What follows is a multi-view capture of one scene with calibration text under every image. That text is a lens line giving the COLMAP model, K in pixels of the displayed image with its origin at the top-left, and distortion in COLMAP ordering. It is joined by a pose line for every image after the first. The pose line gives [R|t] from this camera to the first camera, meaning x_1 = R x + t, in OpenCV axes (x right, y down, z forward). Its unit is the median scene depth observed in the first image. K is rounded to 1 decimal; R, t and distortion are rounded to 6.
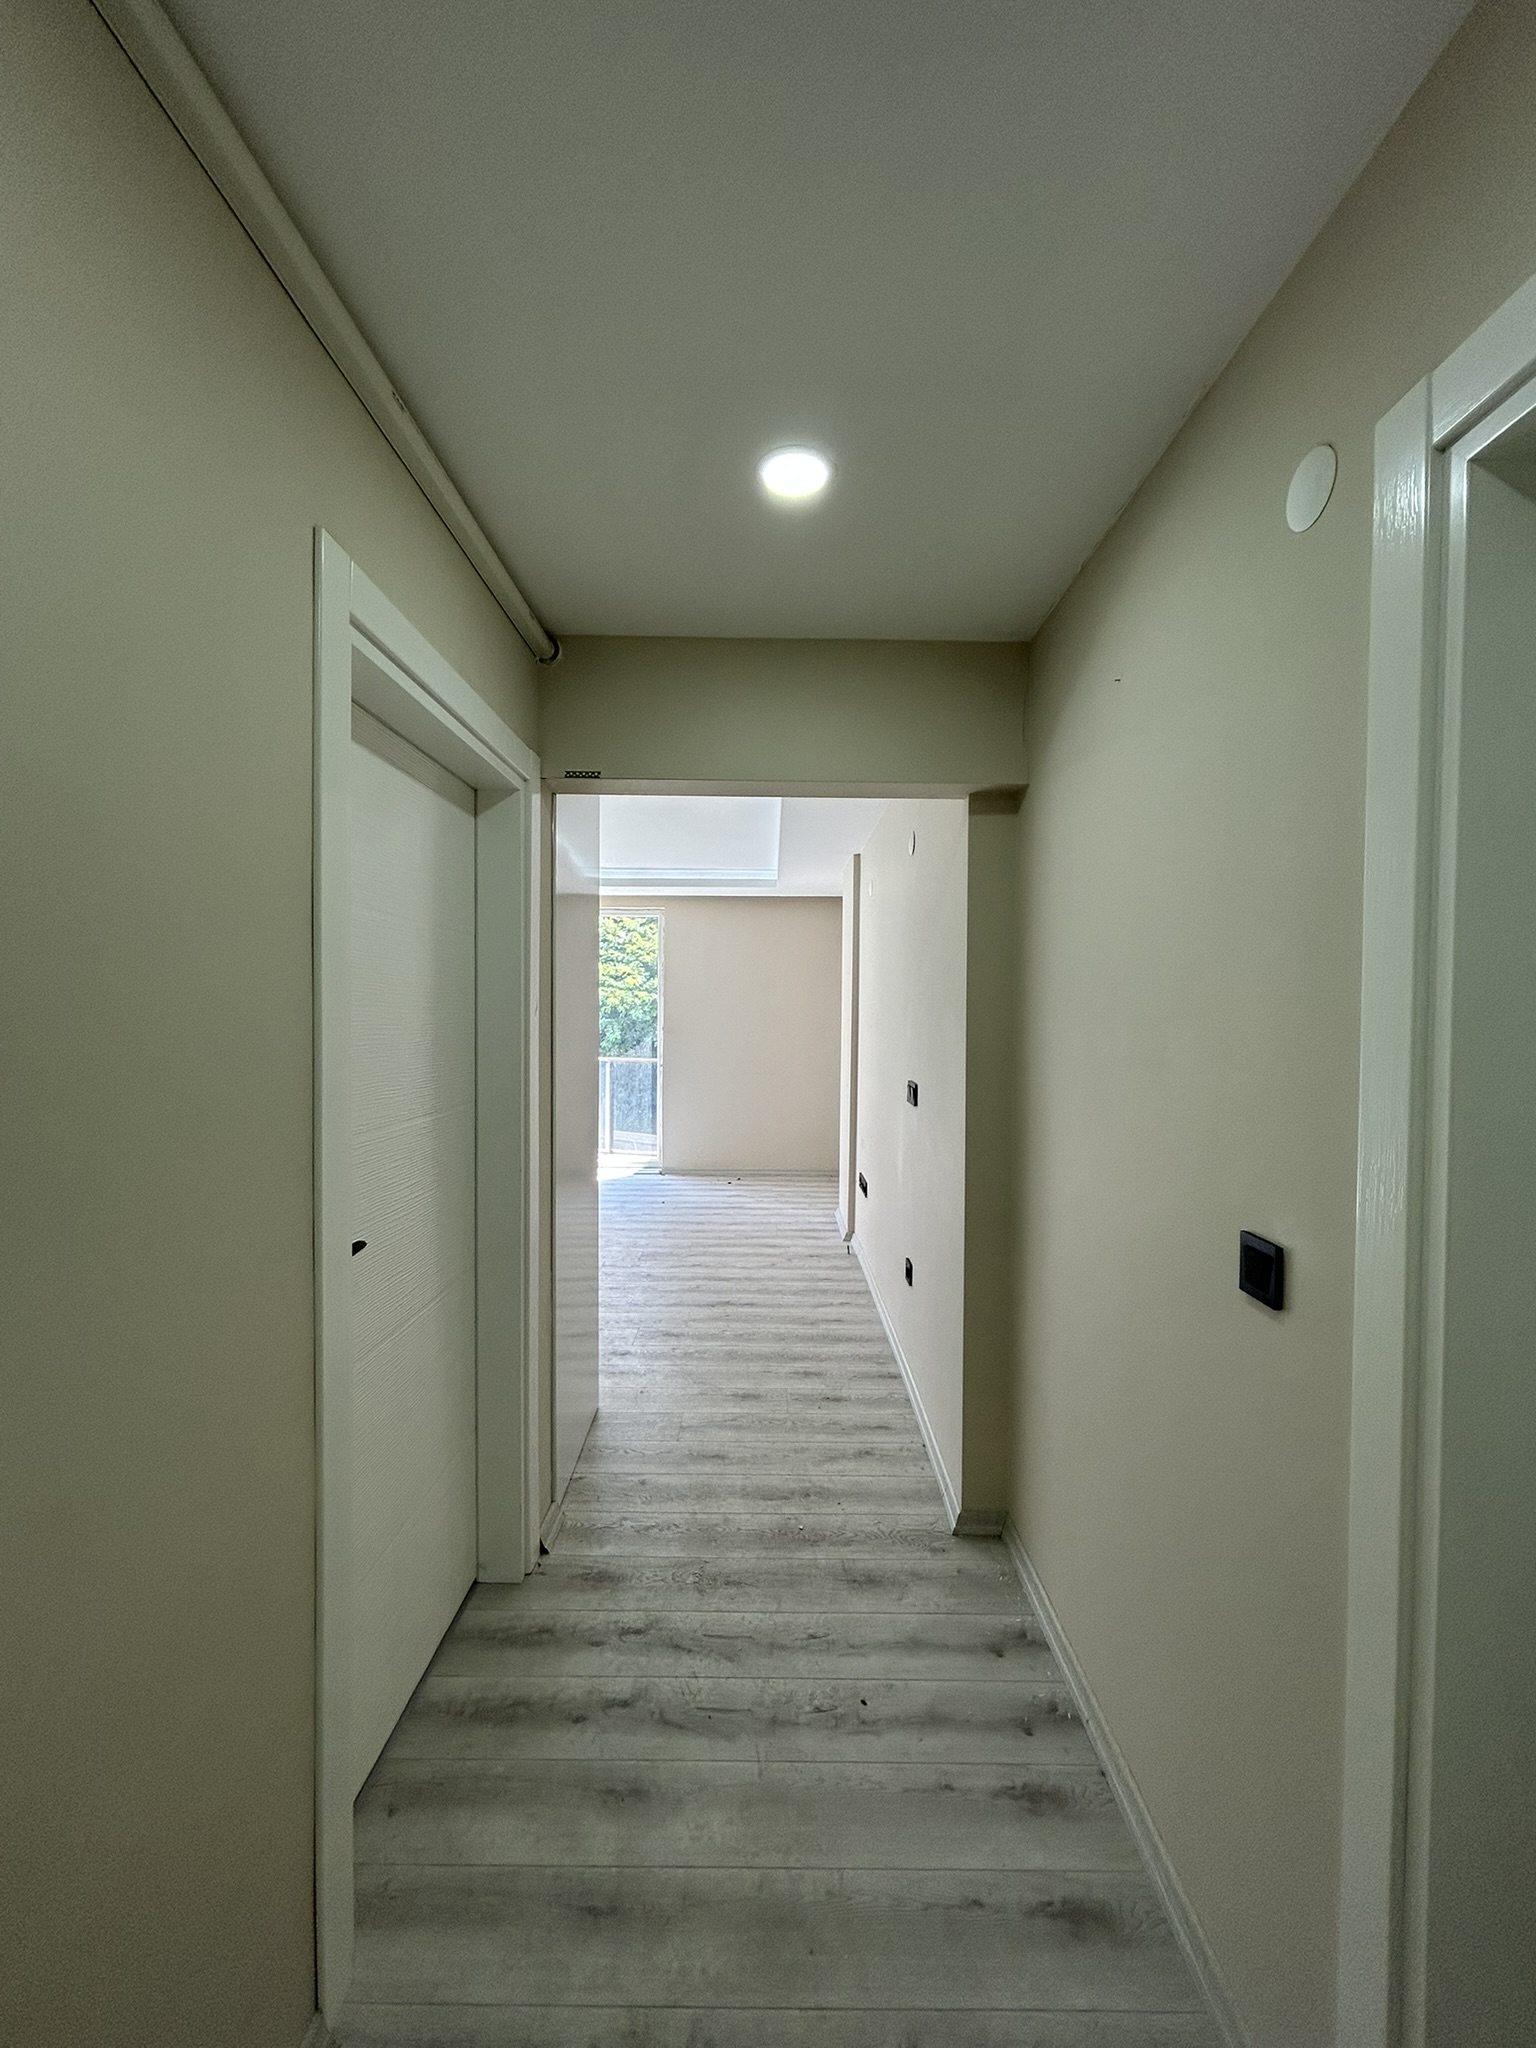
lens RADIAL K [[822.4, 0, 766.7], [0, 822.4, 1019.8], [0, 0, 1]] dist [-0.001836, 0.001476]
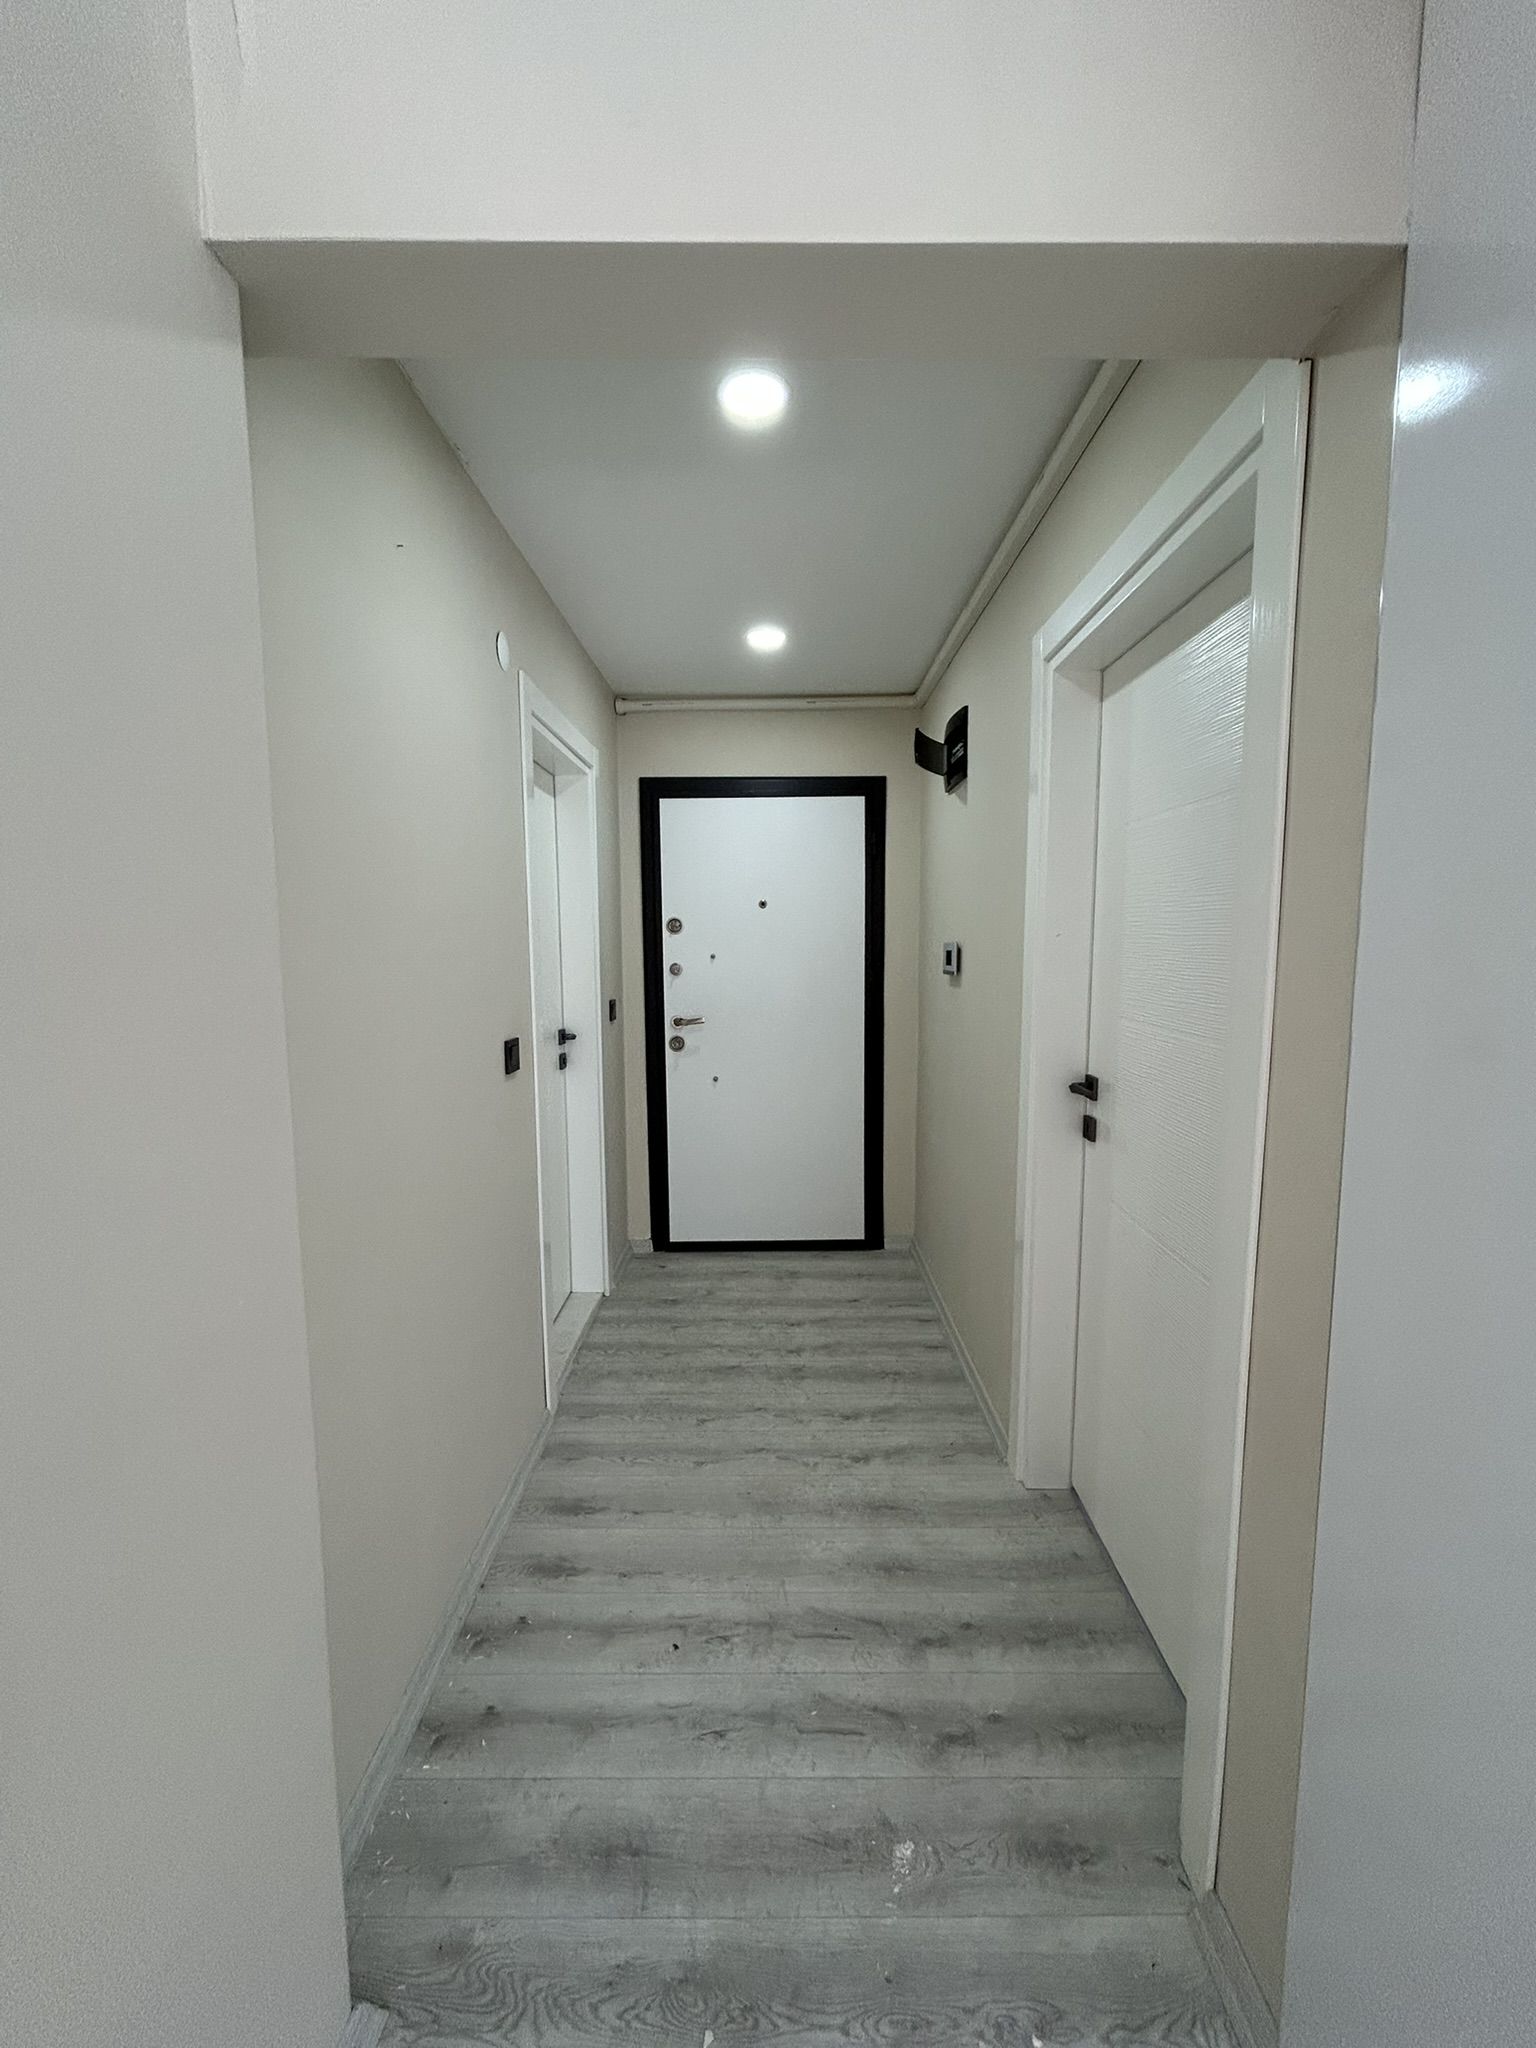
lens RADIAL K [[822.4, 0, 764.8], [0, 822.4, 1031.5], [0, 0, 1]] dist [-0.001836, 0.001476]
pose [[-0.999986, -0.003893, 0.003502, 0.014948], [-0.003369, 0.990291, 0.138971, 0.000191], [-0.004009, 0.138957, -0.990290, 1.828282]]
